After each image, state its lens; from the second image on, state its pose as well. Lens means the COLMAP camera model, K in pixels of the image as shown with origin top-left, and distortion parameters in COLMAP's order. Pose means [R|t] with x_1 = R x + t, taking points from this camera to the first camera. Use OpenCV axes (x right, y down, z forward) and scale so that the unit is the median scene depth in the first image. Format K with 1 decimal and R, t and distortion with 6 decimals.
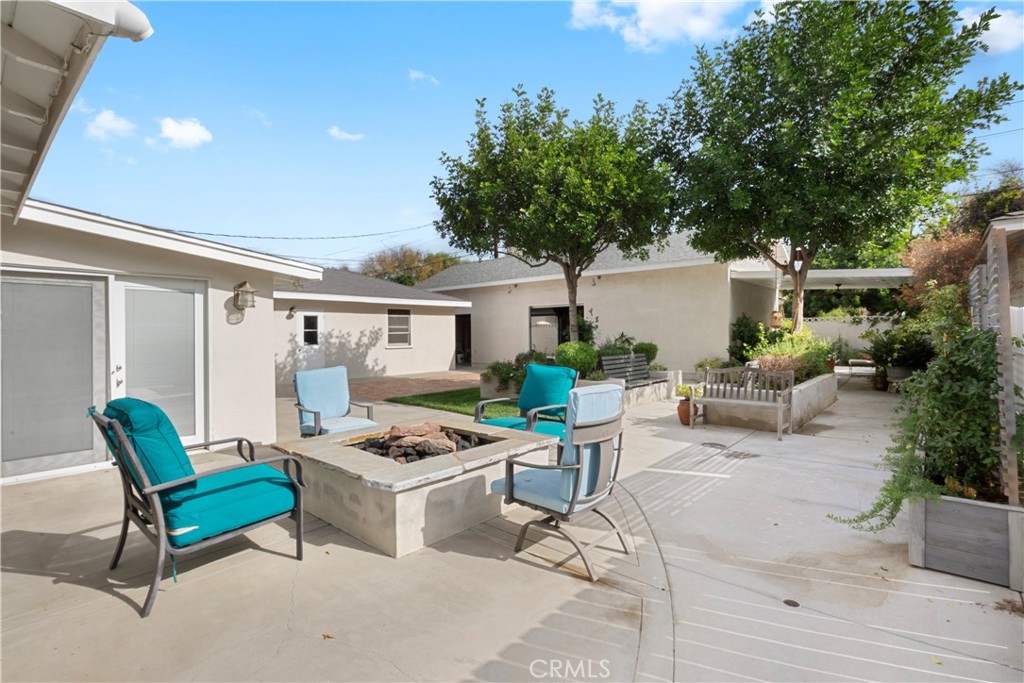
lens RADIAL K [[495.9, 0, 513.5], [0, 495.9, 337.1], [0, 0, 1]] dist [-0.001078, 0.000089]
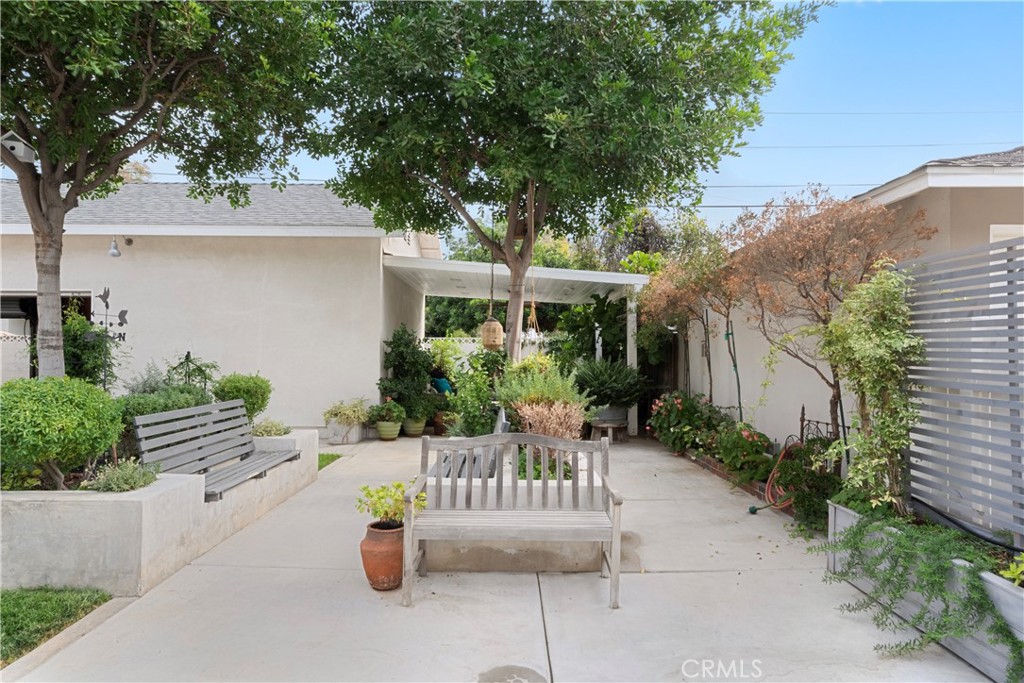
lens RADIAL K [[618.6, 0, 512.0], [0, 618.6, 341.5], [0, 0, 1]] dist [0.002841, 0.000862]
pose [[0.745210, 0.024188, 0.666391, 0.065902], [-0.001139, 0.999387, -0.035002, -0.000667], [-0.666829, 0.025325, 0.744780, 0.393688]]
